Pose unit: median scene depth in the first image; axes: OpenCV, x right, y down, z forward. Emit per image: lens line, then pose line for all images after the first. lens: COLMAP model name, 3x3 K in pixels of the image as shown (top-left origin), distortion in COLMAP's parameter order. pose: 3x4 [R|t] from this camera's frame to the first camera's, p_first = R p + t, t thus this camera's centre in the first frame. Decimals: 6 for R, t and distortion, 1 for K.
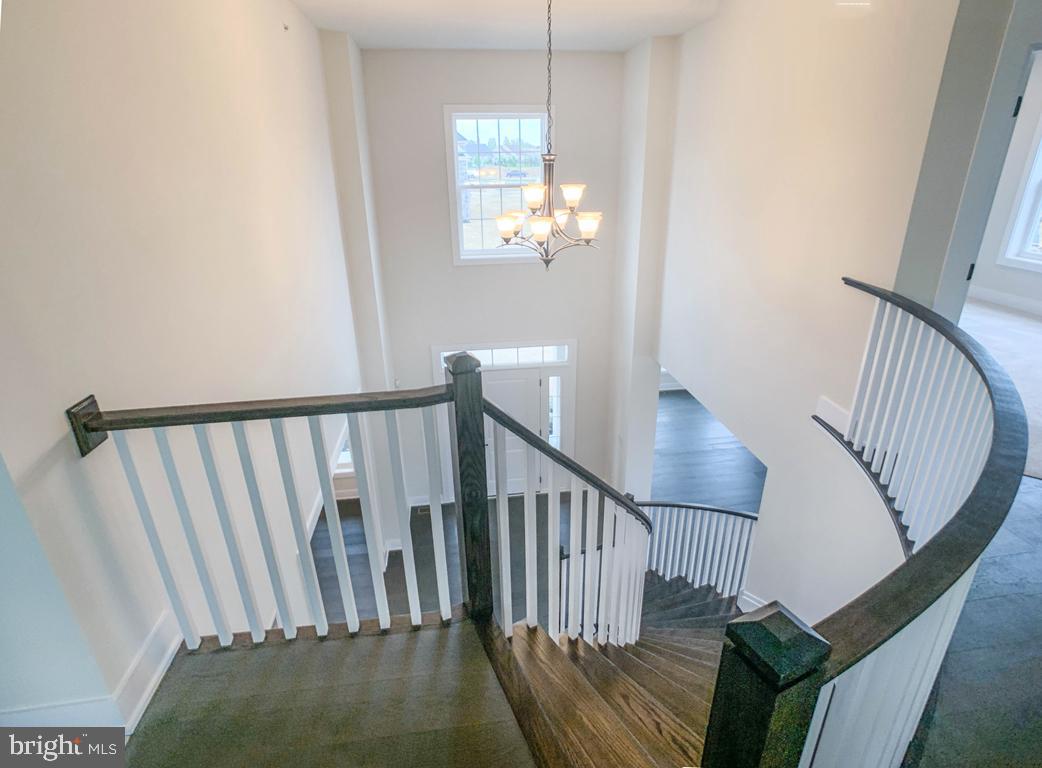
lens RADIAL K [[522.0, 0, 525.1], [0, 522.0, 354.6], [0, 0, 1]] dist [-0.051186, 0.019032]
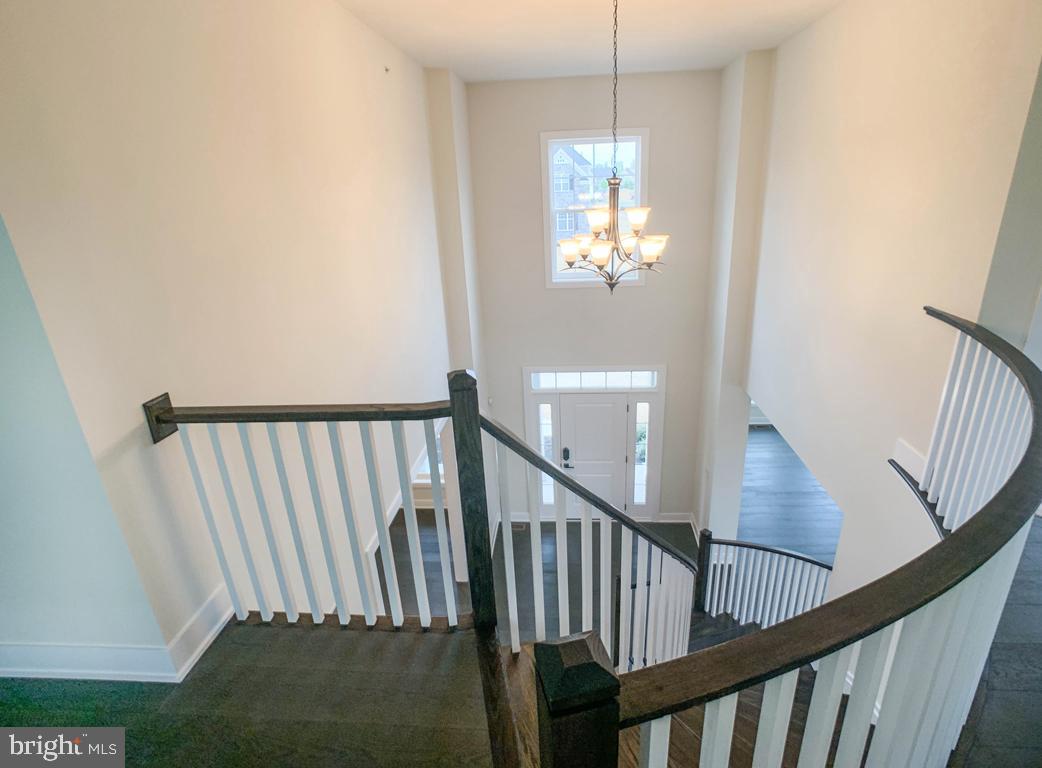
lens RADIAL K [[524.5, 0, 536.9], [0, 524.5, 368.7], [0, 0, 1]] dist [-0.056827, 0.019329]
pose [[0.978627, 0.041499, -0.201411, 0.142815], [-0.045133, 0.998890, -0.013483, 0.000085], [0.200628, 0.022286, 0.979414, -0.002756]]
